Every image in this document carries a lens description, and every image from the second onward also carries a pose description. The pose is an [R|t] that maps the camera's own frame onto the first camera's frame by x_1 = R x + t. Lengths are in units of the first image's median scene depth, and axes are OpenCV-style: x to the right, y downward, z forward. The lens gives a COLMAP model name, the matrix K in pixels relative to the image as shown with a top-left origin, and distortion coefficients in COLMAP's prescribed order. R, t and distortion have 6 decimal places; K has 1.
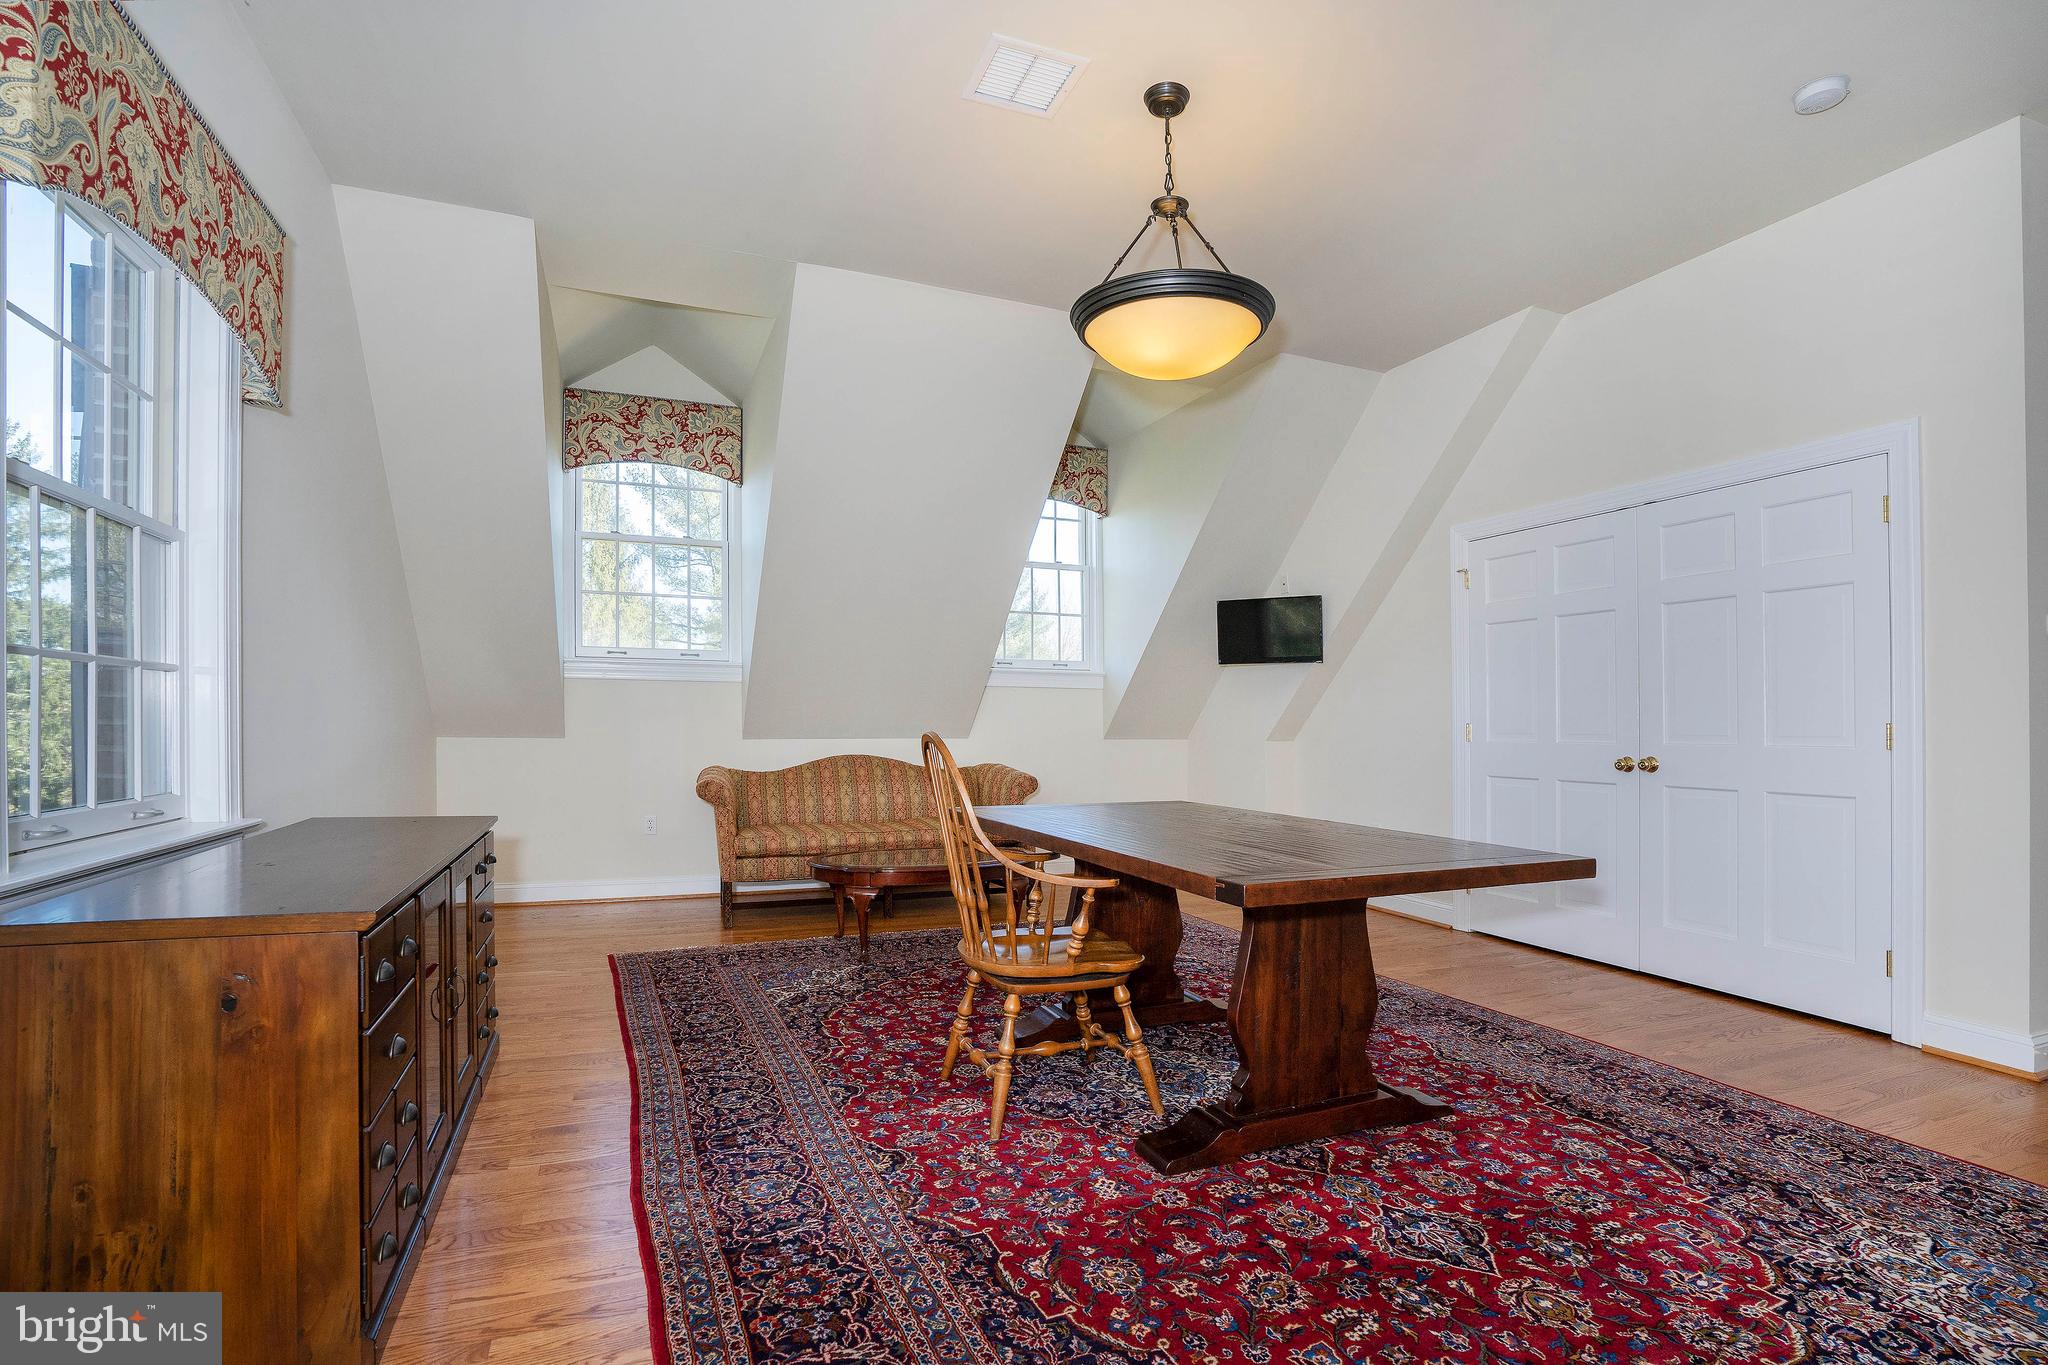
lens RADIAL K [[948.2, 0, 1019.1], [0, 948.2, 733.2], [0, 0, 1]] dist [-0.079306, 0.028815]
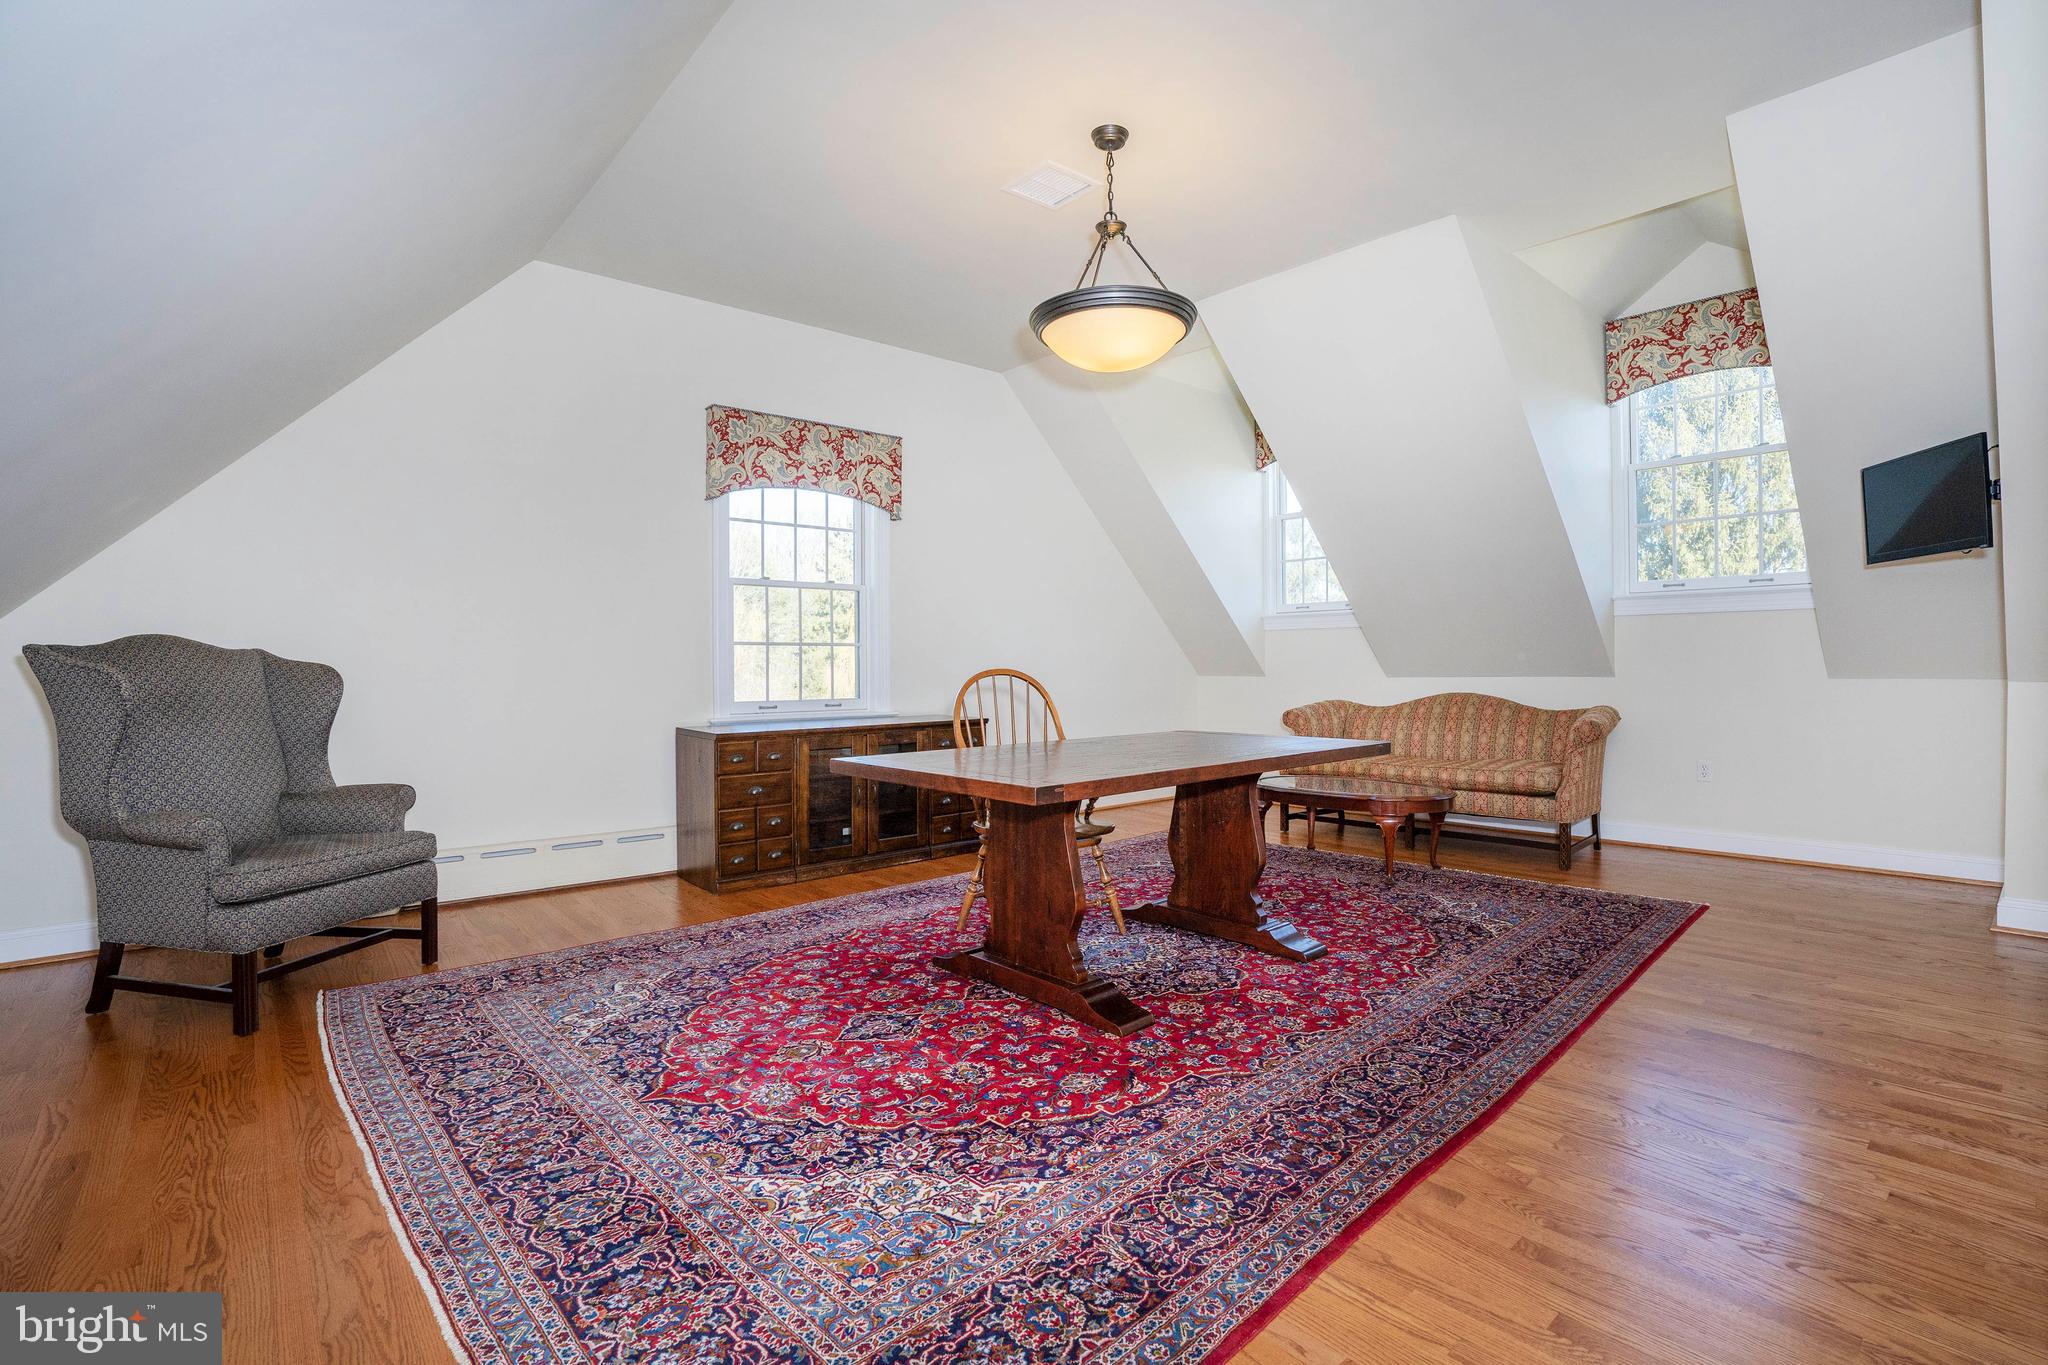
lens RADIAL K [[957.7, 0, 1048.5], [0, 957.7, 689.4], [0, 0, 1]] dist [-0.078319, 0.033725]
pose [[0.348297, 0.013478, -0.937287, 1.329074], [0.003775, 0.999868, 0.015781, 0.004884], [0.937376, -0.009035, 0.348201, 0.514348]]
